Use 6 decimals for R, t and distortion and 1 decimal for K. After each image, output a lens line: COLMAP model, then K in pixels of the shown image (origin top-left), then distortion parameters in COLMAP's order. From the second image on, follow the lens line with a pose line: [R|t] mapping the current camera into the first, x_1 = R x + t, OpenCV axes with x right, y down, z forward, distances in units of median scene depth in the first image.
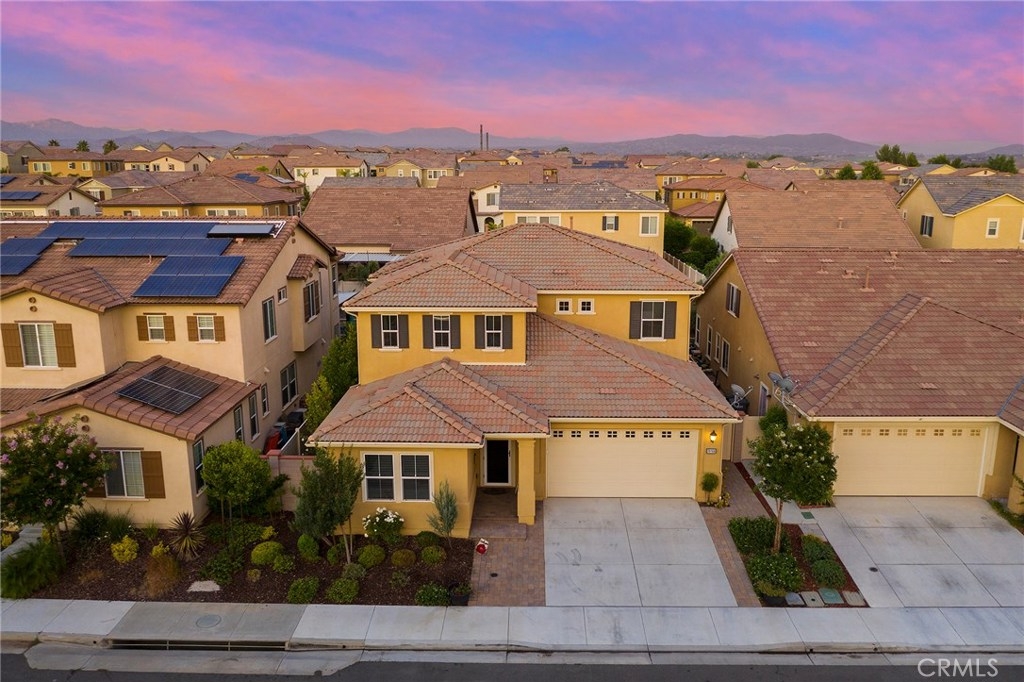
lens RADIAL K [[815.0, 0, 512.0], [0, 815.0, 341.0], [0, 0, 1]] dist [-0.009112, 0.002696]
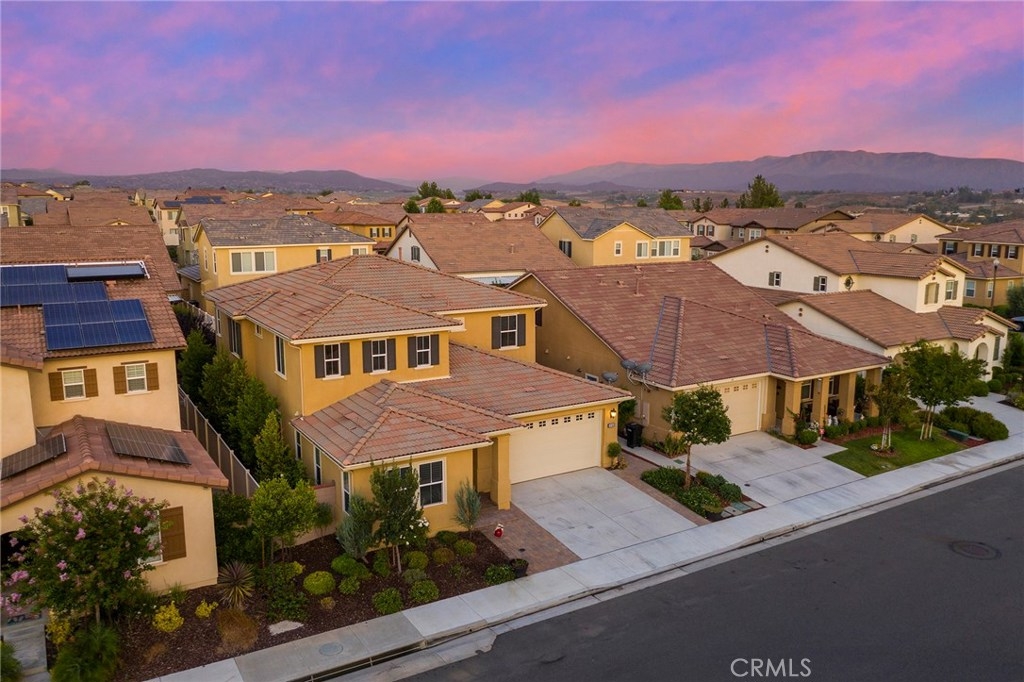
lens RADIAL K [[815.0, 0, 512.0], [0, 815.0, 341.0], [0, 0, 1]] dist [-0.009112, 0.002696]
pose [[0.842884, -0.091213, 0.530308, -0.507169], [0.113053, 0.993550, -0.008799, -0.001075], [-0.526085, 0.067370, 0.847759, -0.000550]]
